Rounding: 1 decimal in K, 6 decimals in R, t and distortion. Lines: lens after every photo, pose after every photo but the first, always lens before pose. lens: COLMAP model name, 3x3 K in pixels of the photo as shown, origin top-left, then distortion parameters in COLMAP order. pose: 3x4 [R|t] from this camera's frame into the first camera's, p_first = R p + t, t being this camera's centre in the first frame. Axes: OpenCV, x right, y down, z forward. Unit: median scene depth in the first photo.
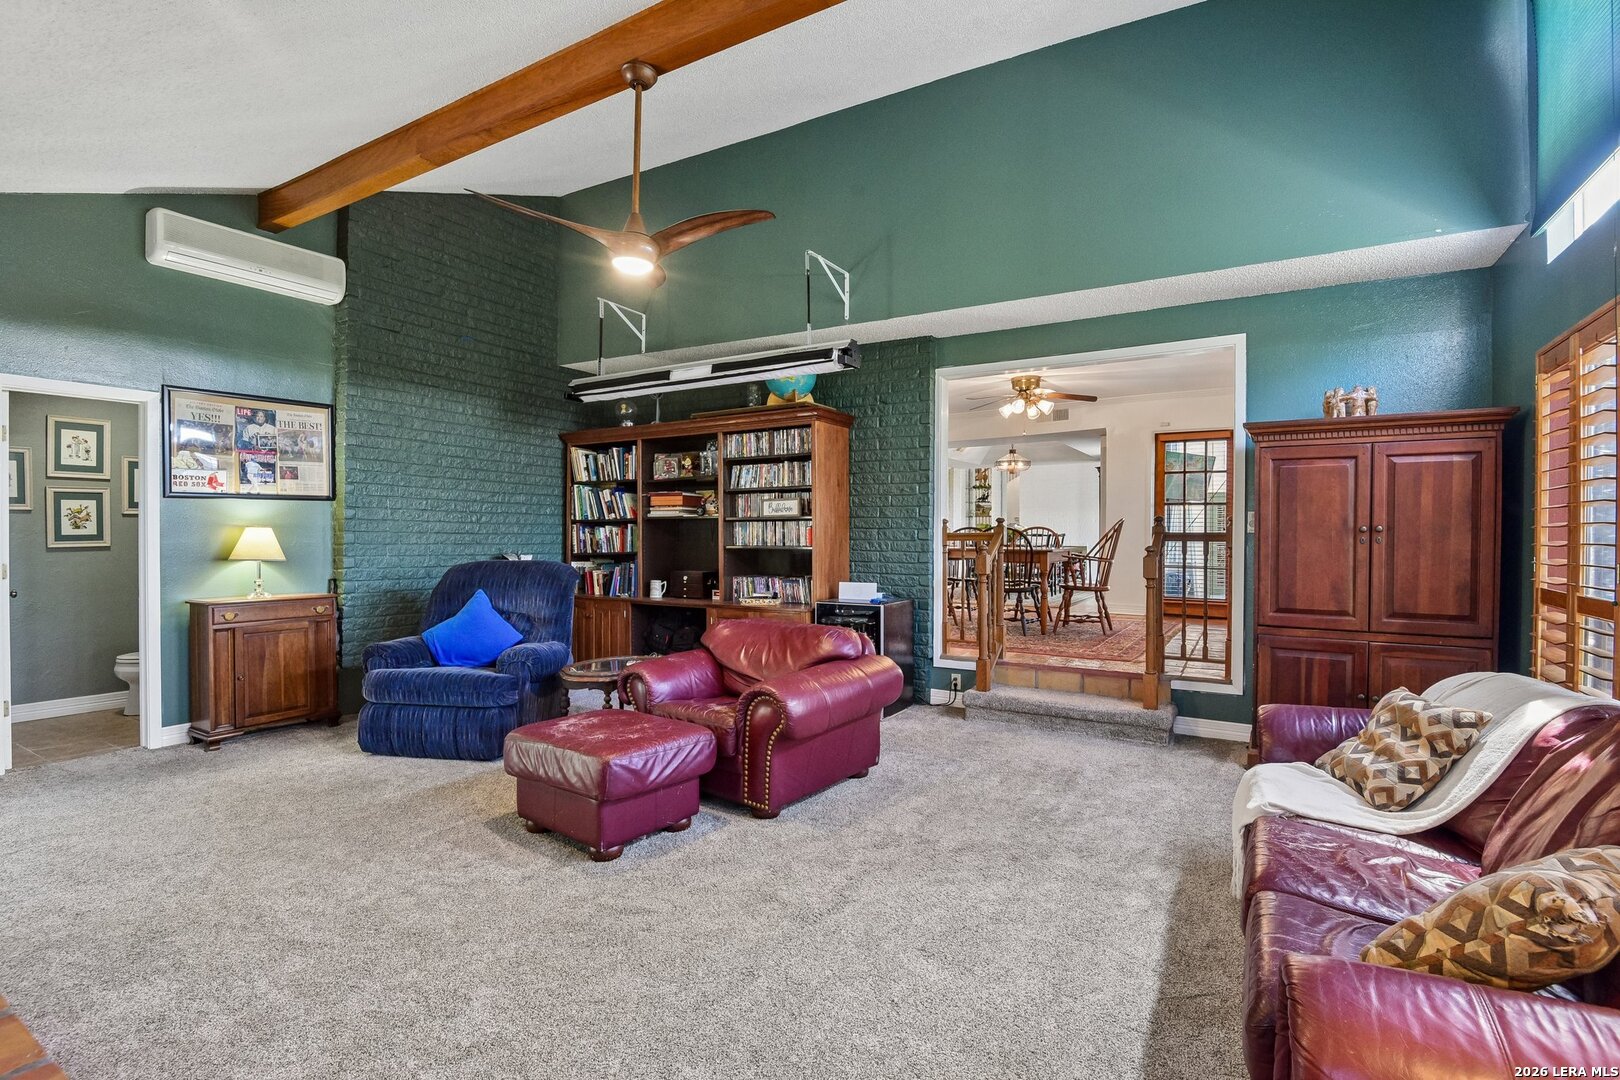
lens RADIAL K [[758.6, 0, 806.4], [0, 758.6, 537.0], [0, 0, 1]] dist [-0.014735, -0.004112]
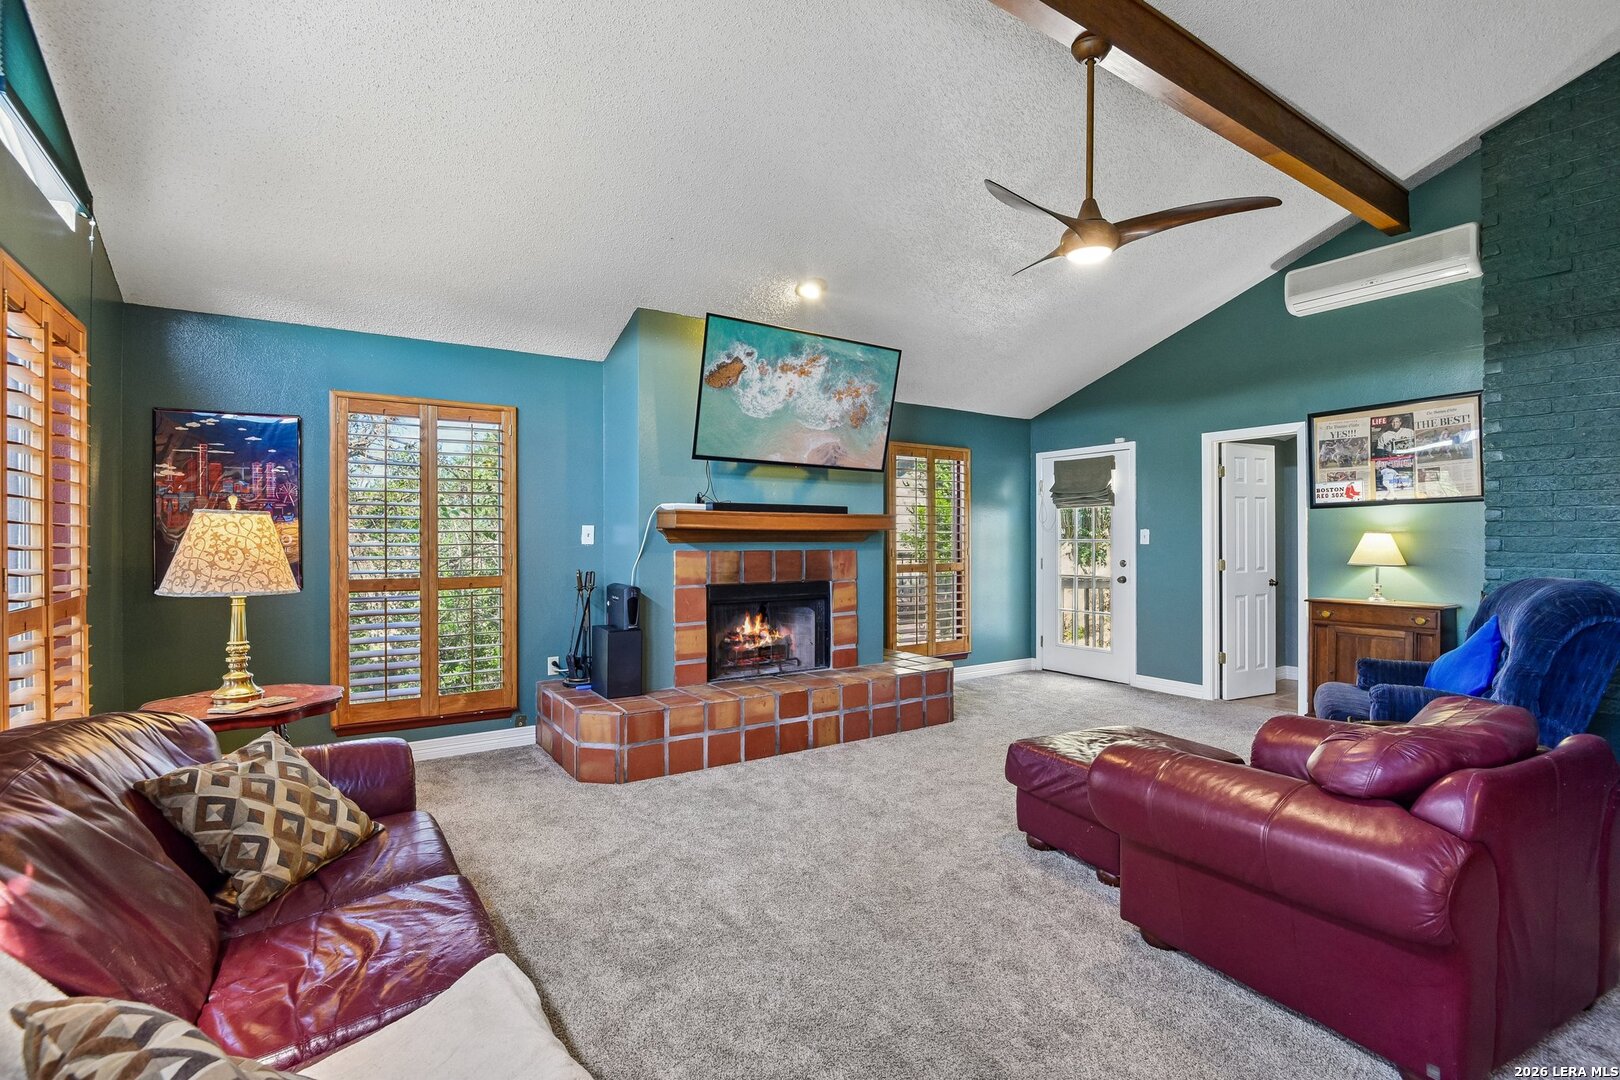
lens RADIAL K [[750.8, 0, 808.4], [0, 750.8, 535.7], [0, 0, 1]] dist [-0.014797, 0.000379]
pose [[-0.414831, -0.009128, -0.909853, 0.503437], [-0.007246, 0.999951, -0.006729, 0.003339], [0.909870, 0.003801, -0.414876, 0.705849]]
